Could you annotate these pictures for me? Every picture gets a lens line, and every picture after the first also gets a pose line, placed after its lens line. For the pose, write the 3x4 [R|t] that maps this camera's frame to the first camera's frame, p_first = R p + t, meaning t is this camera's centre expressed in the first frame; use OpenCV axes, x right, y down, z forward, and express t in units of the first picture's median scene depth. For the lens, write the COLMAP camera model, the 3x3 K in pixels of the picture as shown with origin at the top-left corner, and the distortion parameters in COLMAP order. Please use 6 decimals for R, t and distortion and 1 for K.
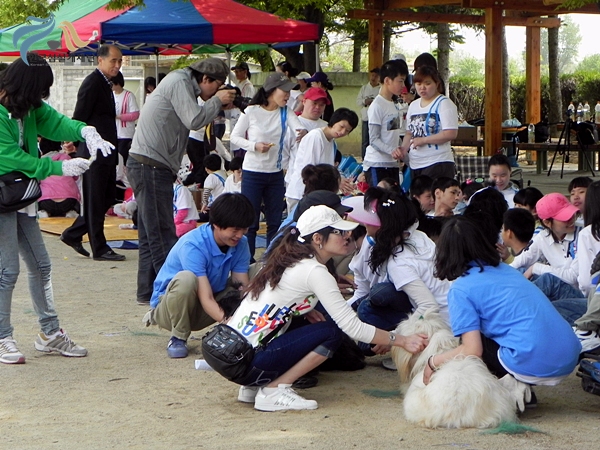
lens RADIAL K [[1867.9, 0, 300.0], [0, 1867.9, 225.0], [0, 0, 1]] dist [0.010653, -0.781047]
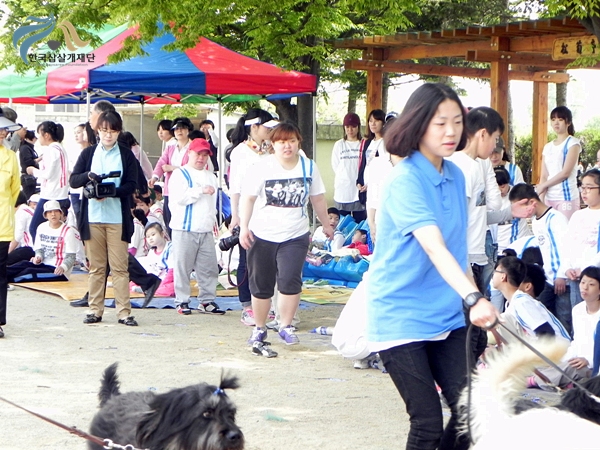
lens RADIAL K [[2039.8, 0, 300.0], [0, 2039.8, 225.0], [0, 0, 1]] dist [-0.073038, -0.229918]
pose [[0.999765, 0.020110, 0.008085, -0.014000], [-0.019850, 0.999321, -0.031050, 0.002411], [-0.008703, 0.030882, 0.999485, -0.100266]]
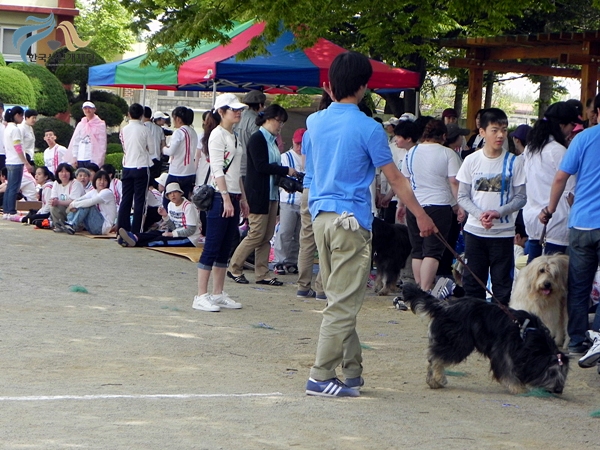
lens RADIAL K [[2039.8, 0, 300.0], [0, 2039.8, 225.0], [0, 0, 1]] dist [-0.073038, -0.229918]
pose [[0.997512, 0.053327, -0.046103, 0.000108], [-0.054446, 0.998243, -0.023374, 0.023332], [0.044775, 0.025826, 0.998663, -0.411387]]
